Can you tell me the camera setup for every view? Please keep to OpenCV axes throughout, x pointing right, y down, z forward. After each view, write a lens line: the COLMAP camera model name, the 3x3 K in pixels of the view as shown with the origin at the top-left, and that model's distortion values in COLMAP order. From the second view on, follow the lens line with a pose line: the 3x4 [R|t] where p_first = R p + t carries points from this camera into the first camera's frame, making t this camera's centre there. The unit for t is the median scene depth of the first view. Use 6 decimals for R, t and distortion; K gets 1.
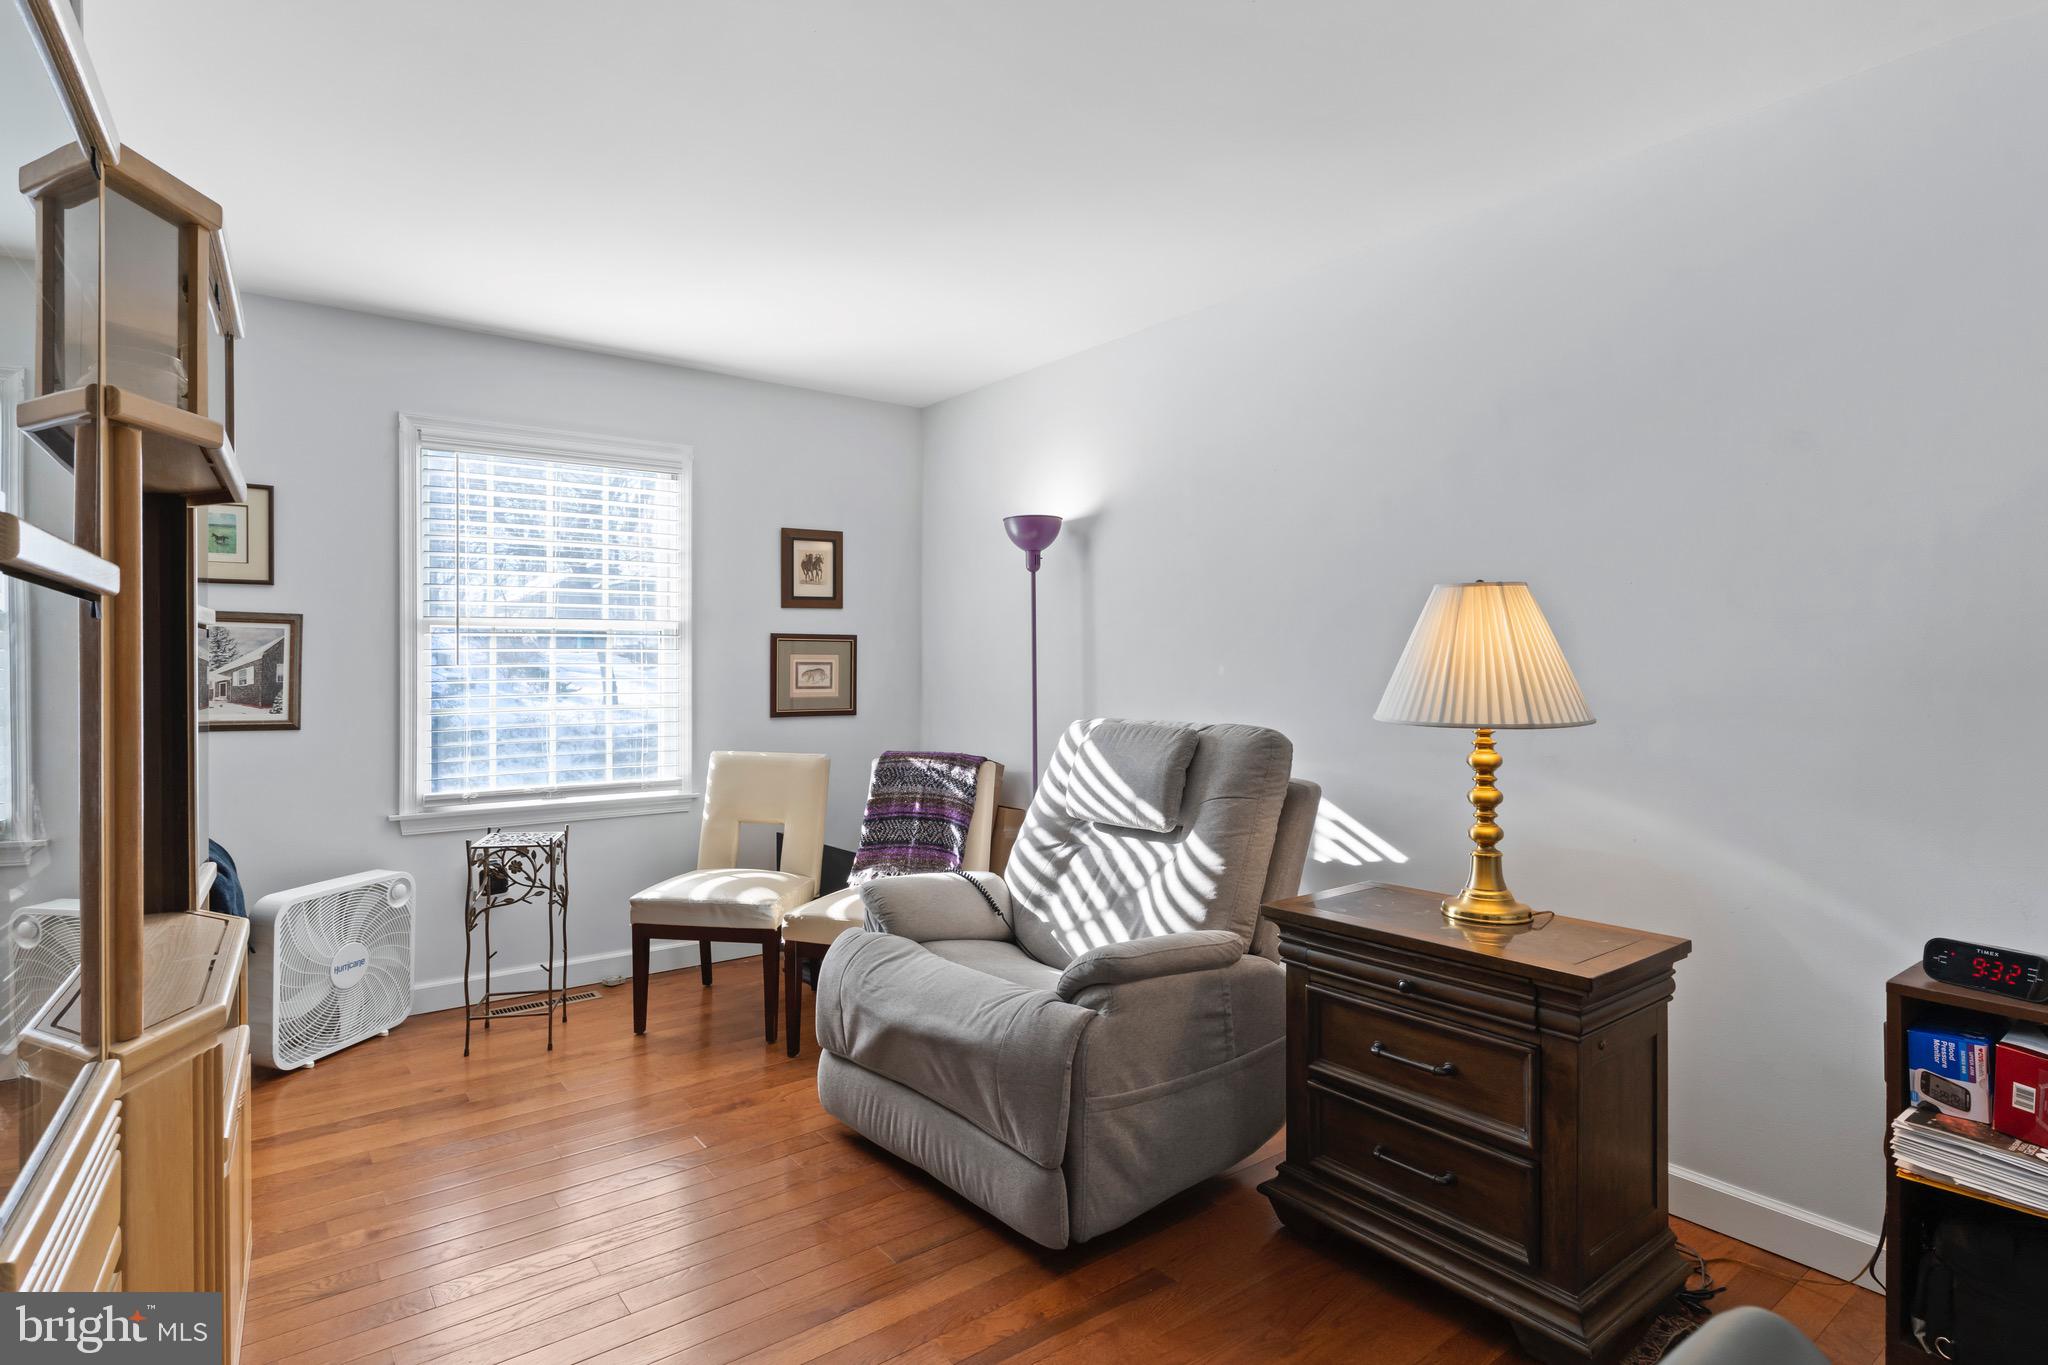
lens RADIAL K [[1050.2, 0, 1020.0], [0, 1050.2, 672.6], [0, 0, 1]] dist [-0.008369, 0.001591]
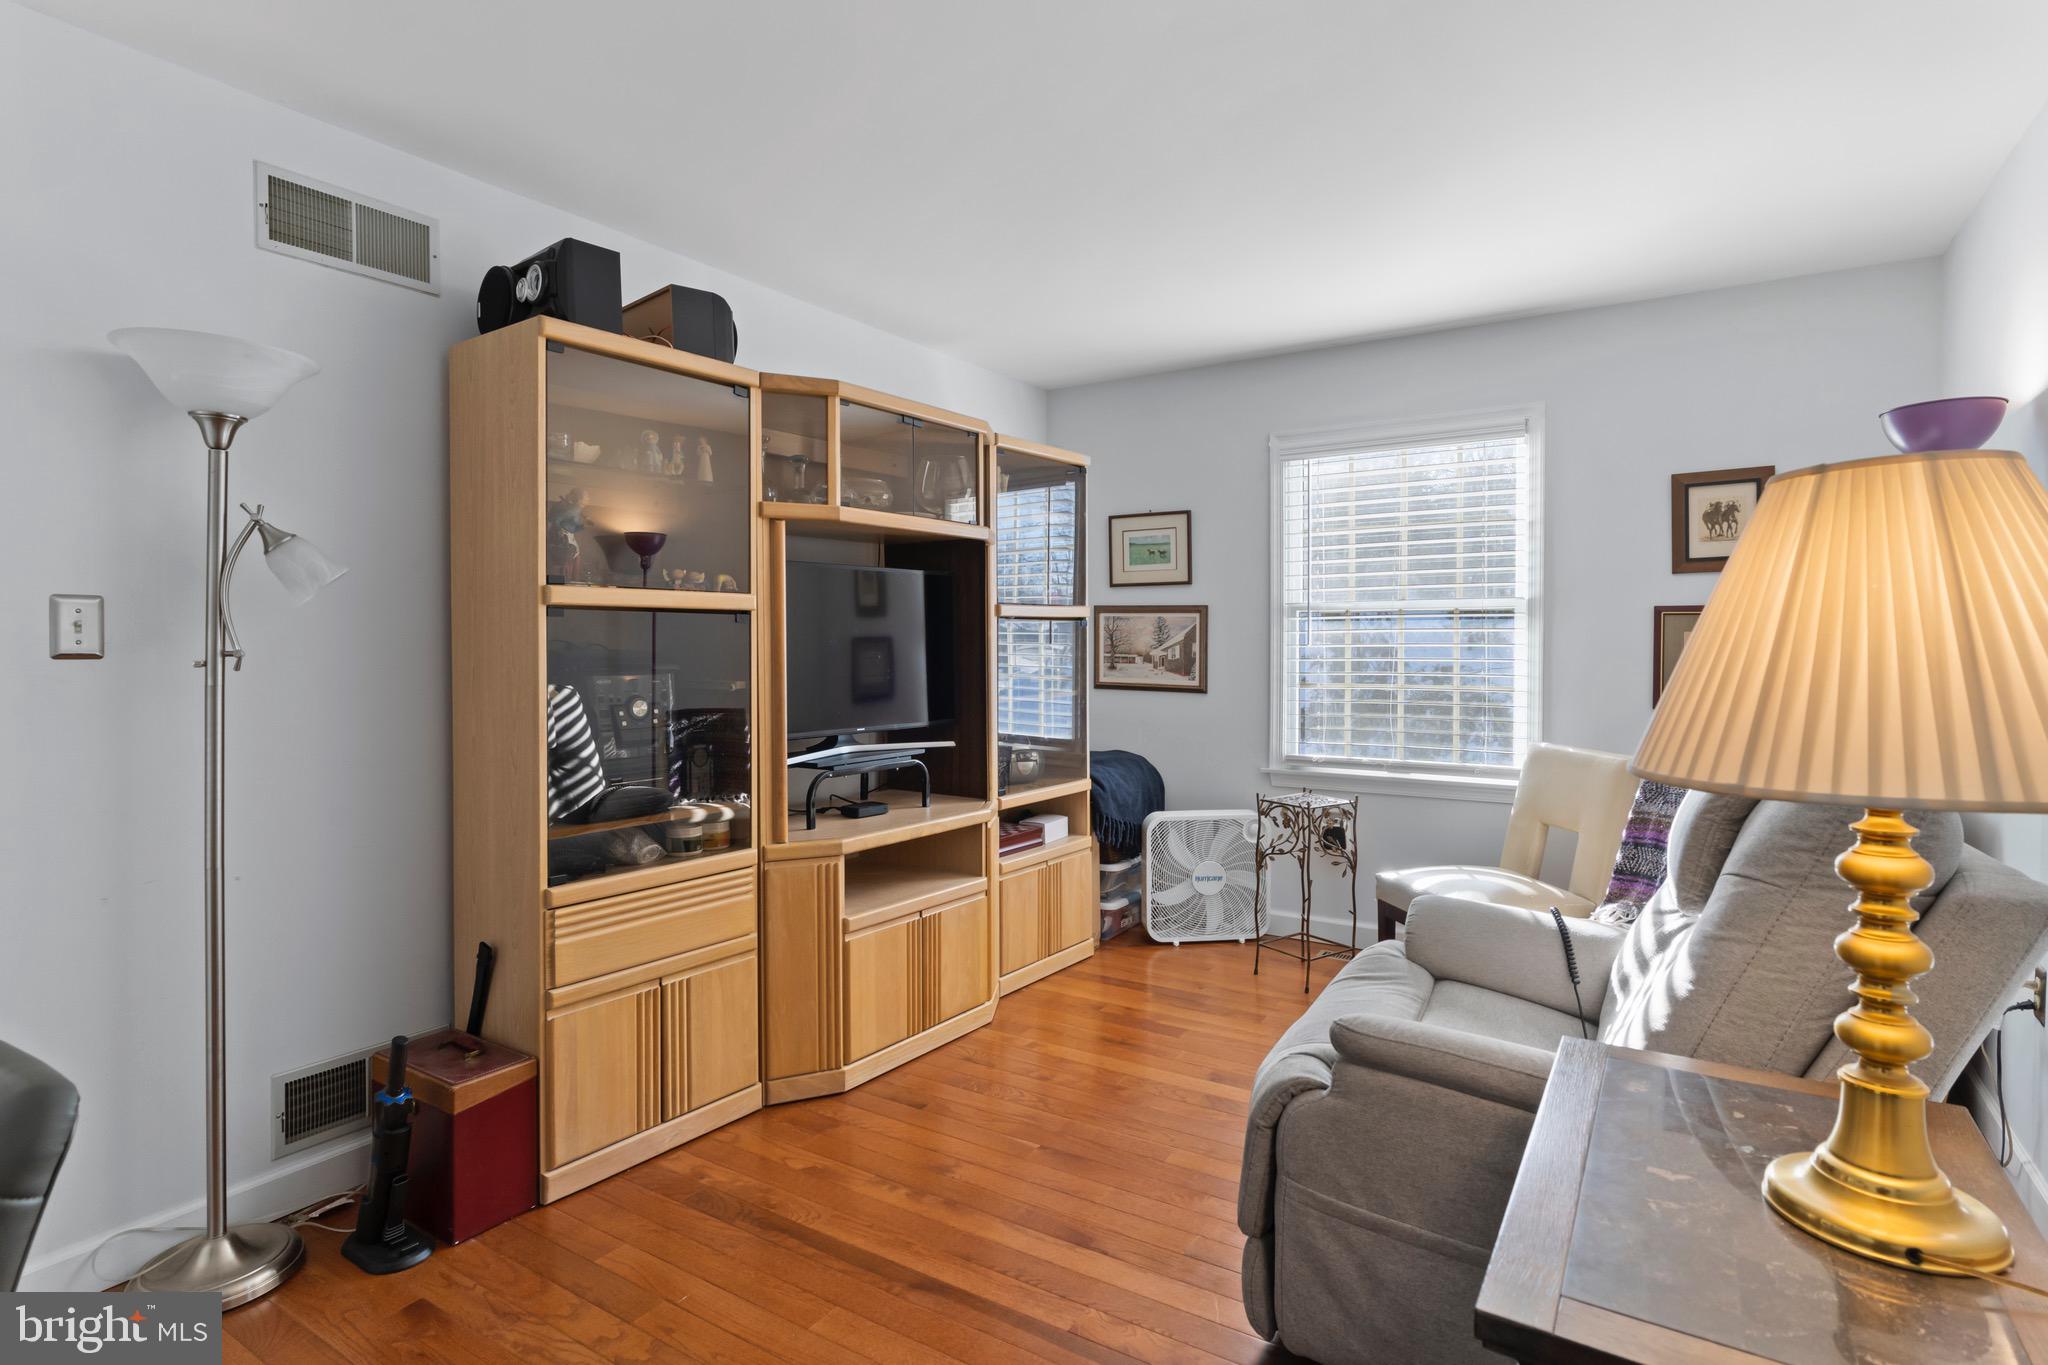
lens RADIAL K [[1063.7, 0, 1026.6], [0, 1063.7, 669.6], [0, 0, 1]] dist [-0.006092, 0.000646]
pose [[0.333460, 0.025038, -0.942432, 0.493248], [-0.007422, 0.999686, 0.023933, -0.005649], [0.942735, -0.000986, 0.333541, 0.342287]]
